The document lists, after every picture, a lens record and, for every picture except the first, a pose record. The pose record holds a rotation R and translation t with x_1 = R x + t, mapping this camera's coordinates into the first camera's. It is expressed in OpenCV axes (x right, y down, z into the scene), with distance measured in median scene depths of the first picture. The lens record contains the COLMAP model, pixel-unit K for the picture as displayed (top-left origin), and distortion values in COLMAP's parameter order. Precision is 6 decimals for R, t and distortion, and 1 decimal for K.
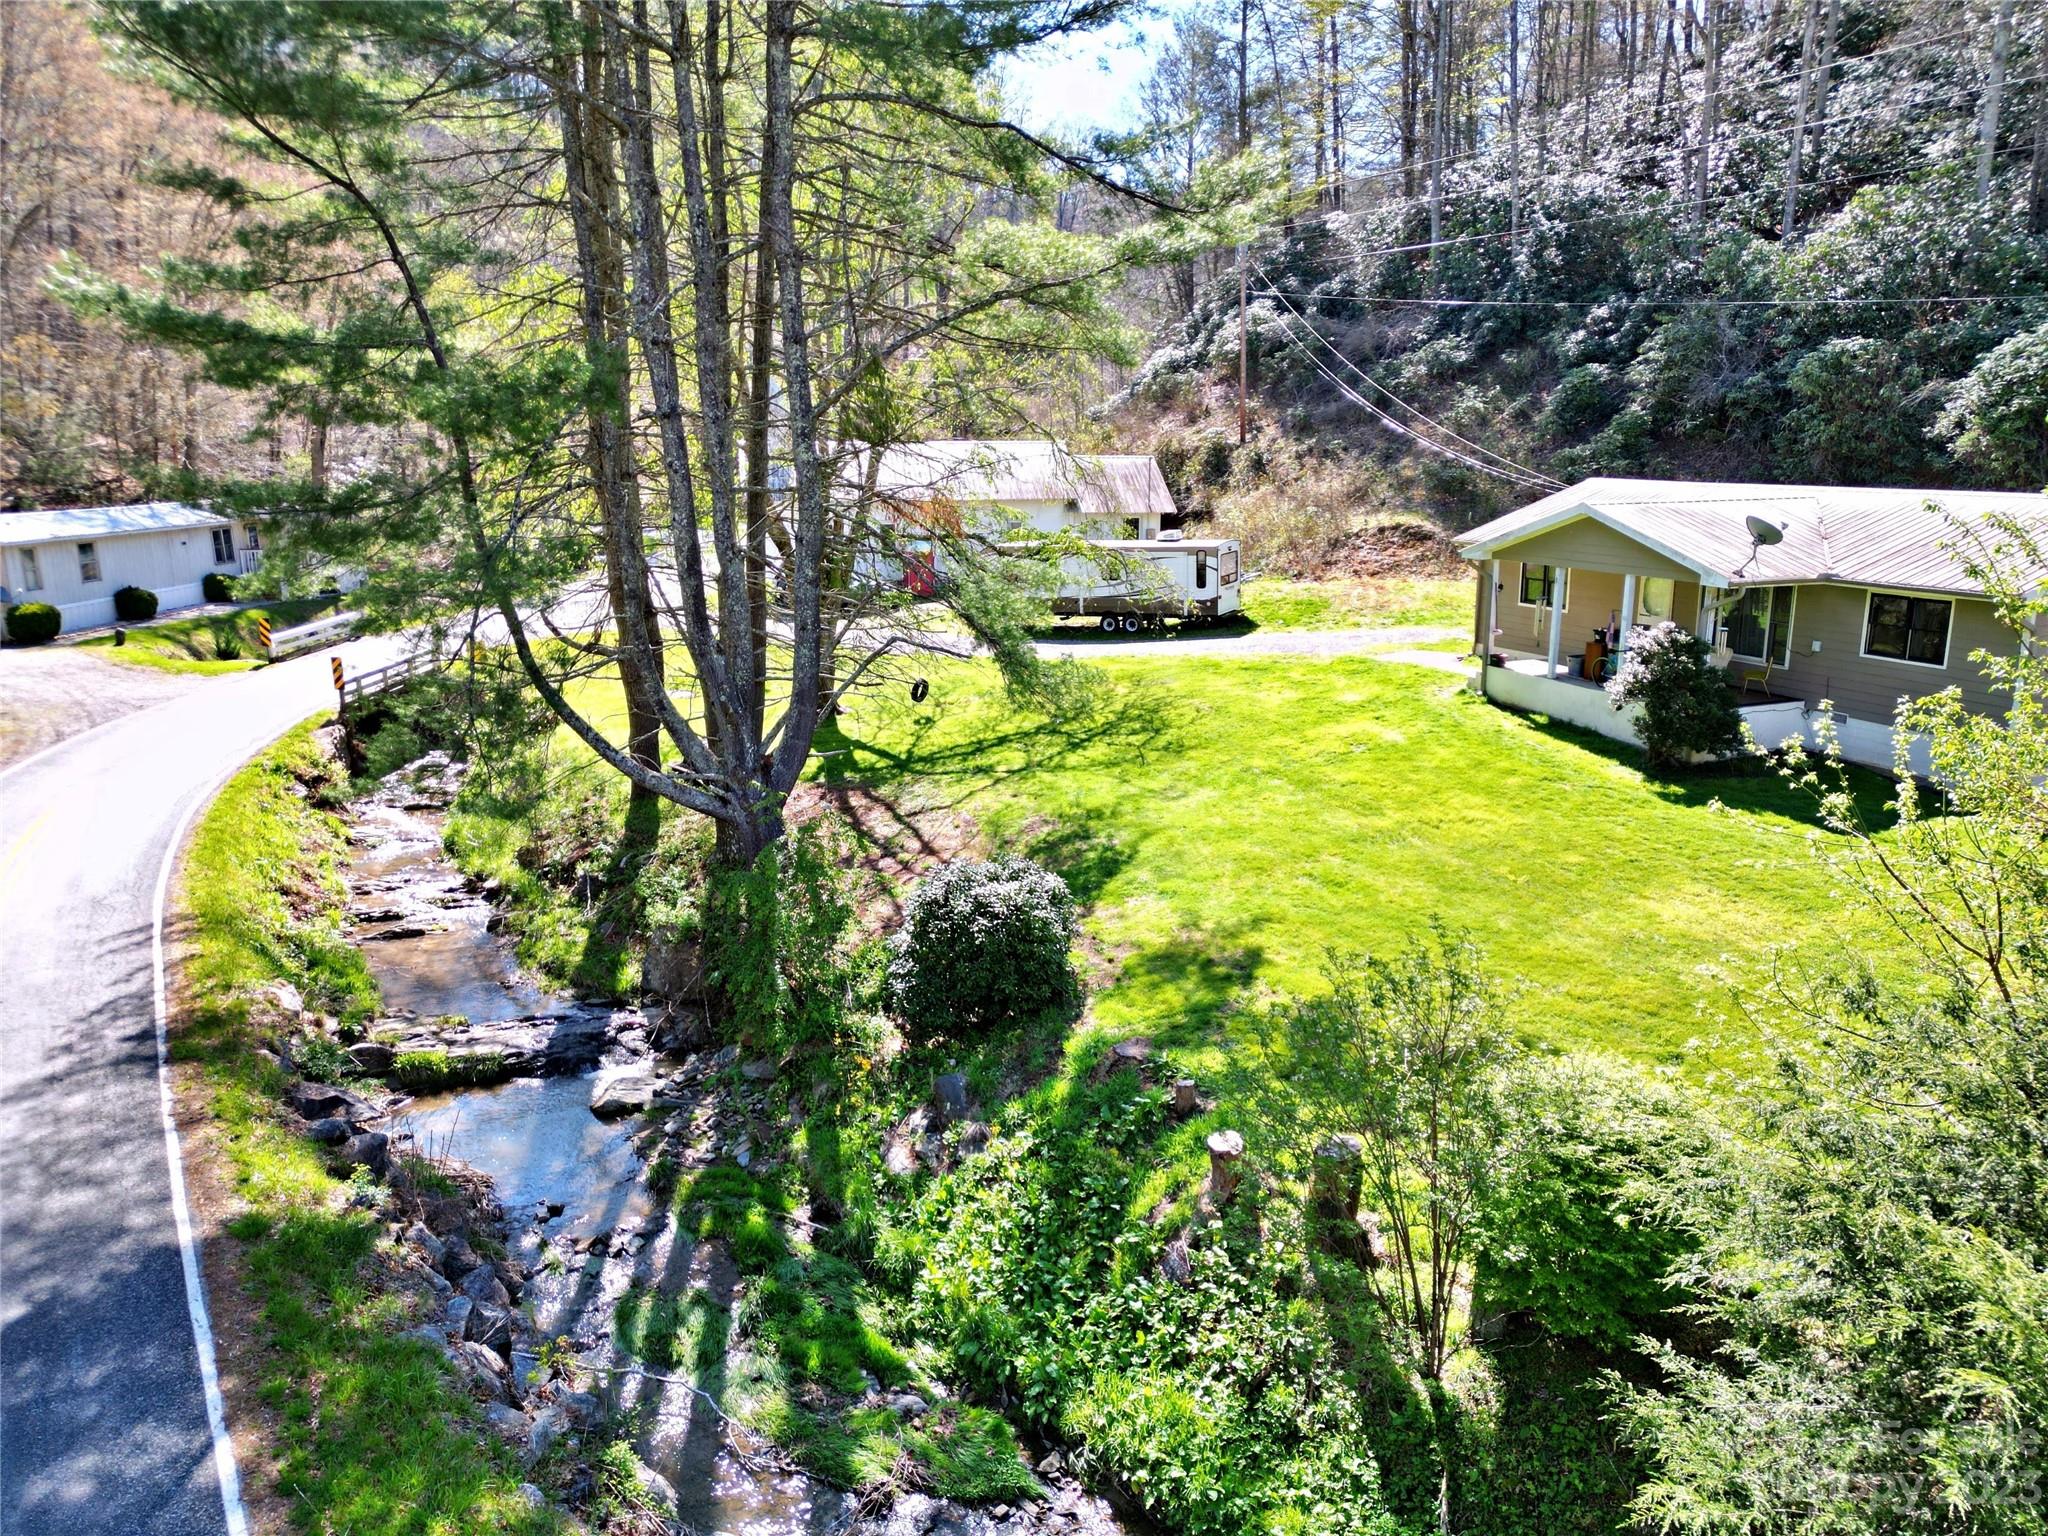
lens RADIAL K [[1421.1, 0, 1017.3], [0, 1421.1, 778.4], [0, 0, 1]] dist [0.058322, -0.052047]
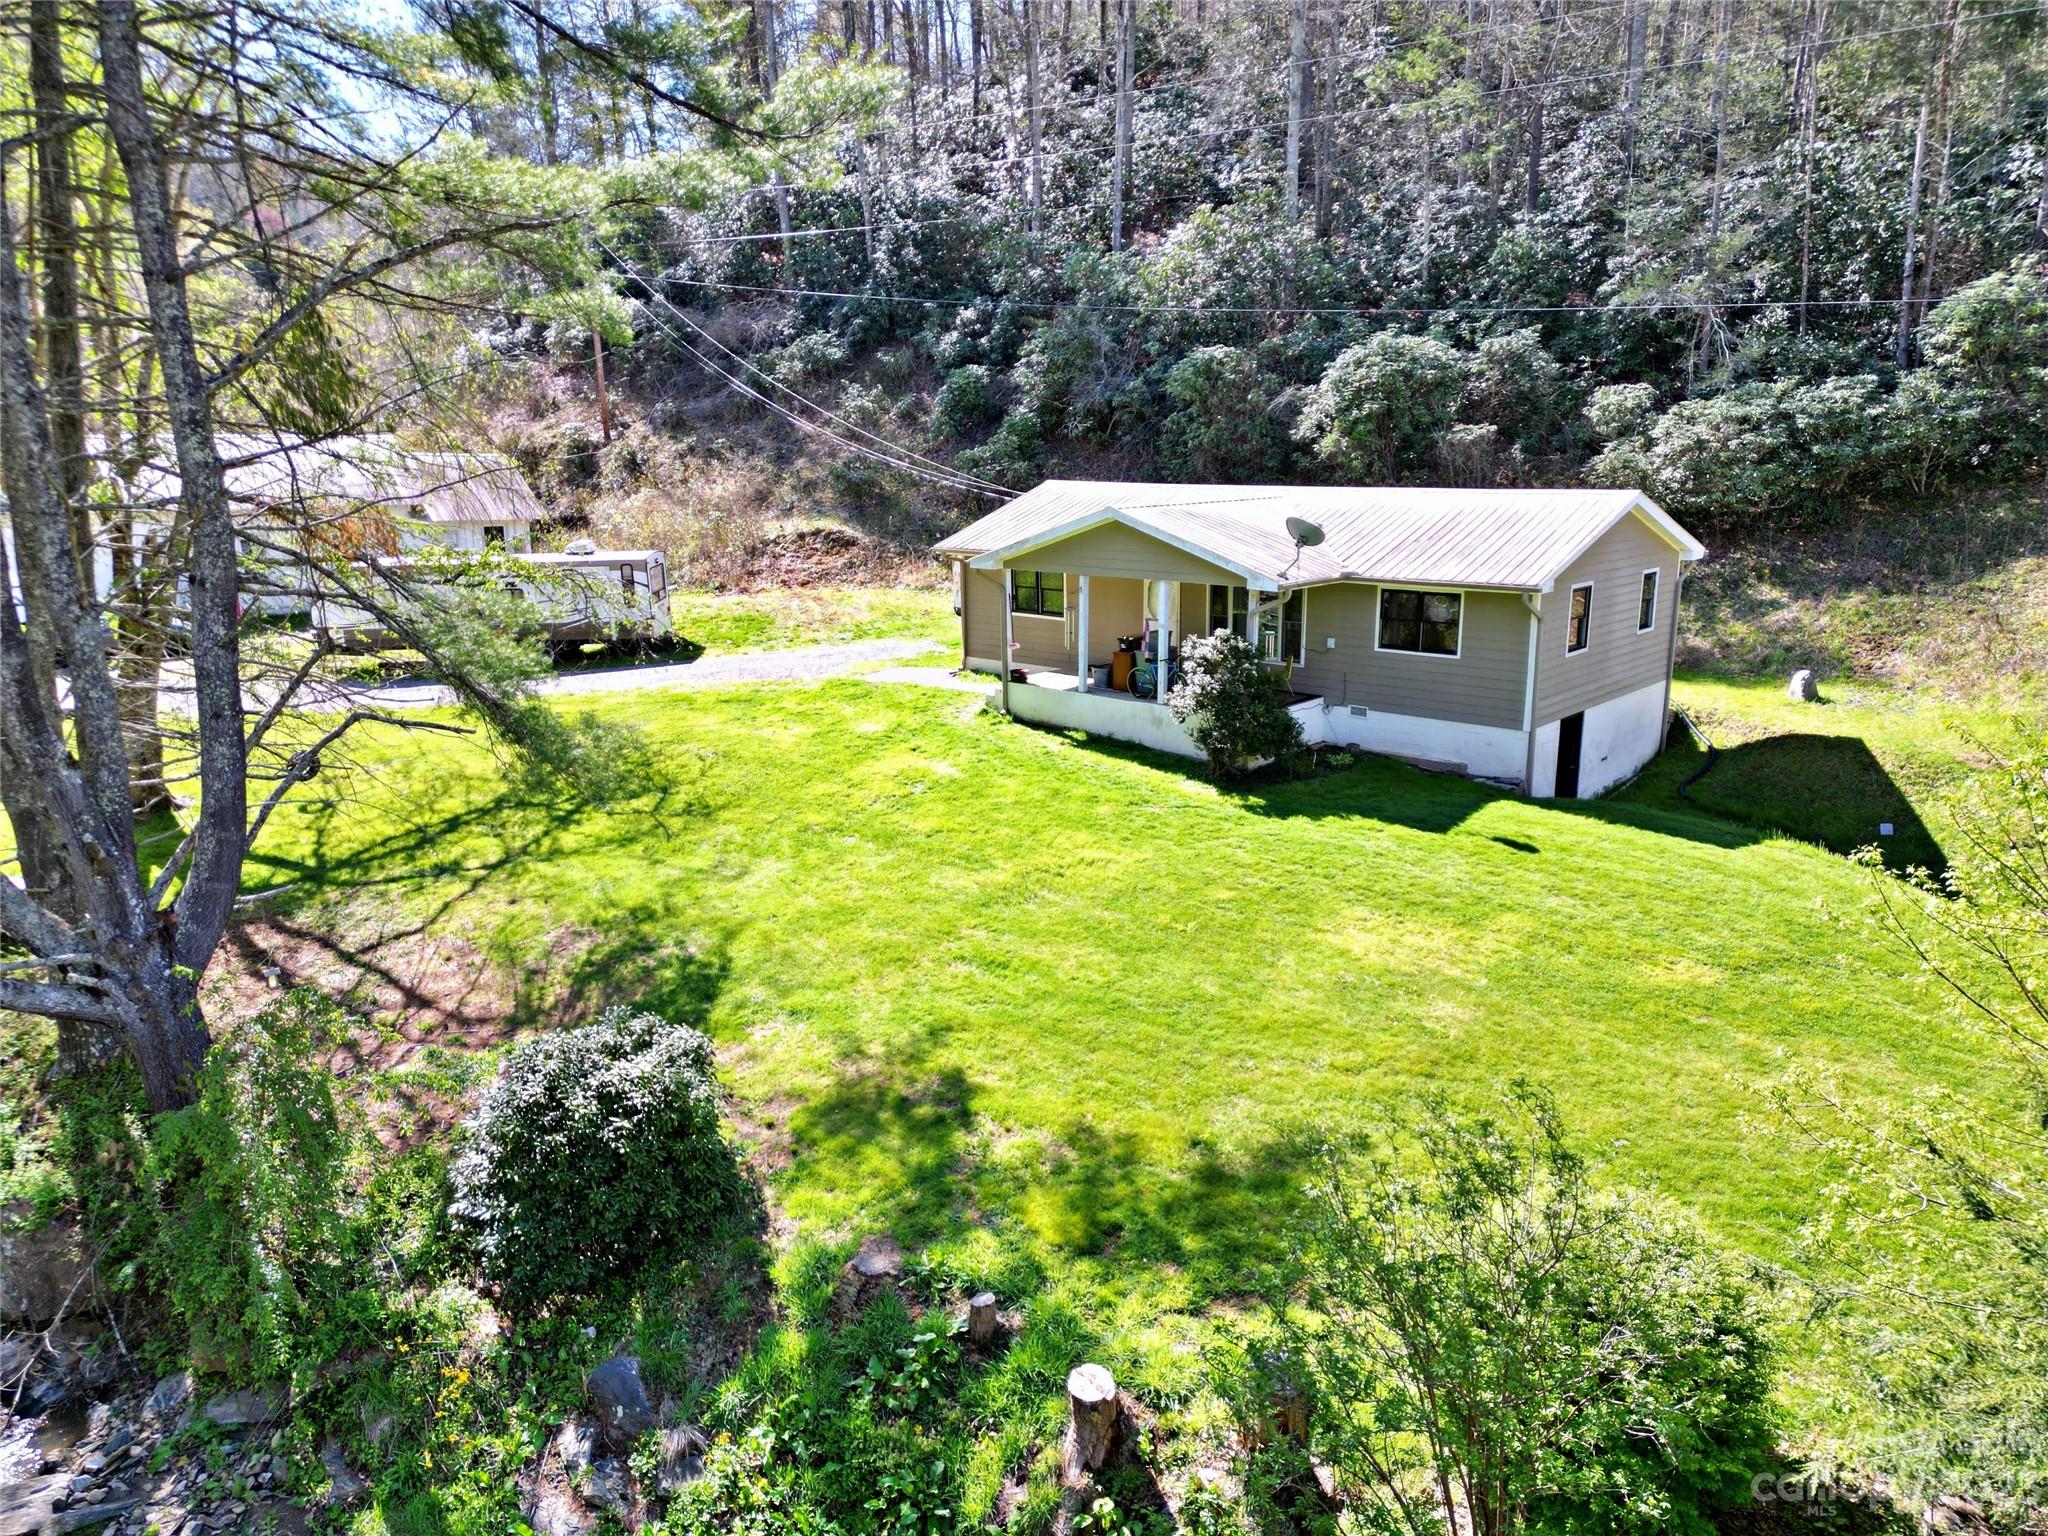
lens RADIAL K [[1421.1, 0, 1021.0], [0, 1421.1, 774.8], [0, 0, 1]] dist [0.058322, -0.052047]
pose [[0.881273, -0.107641, 0.460186, -0.102708], [0.108498, 0.993790, 0.024678, -0.042773], [-0.459985, 0.028181, 0.887479, 0.185519]]
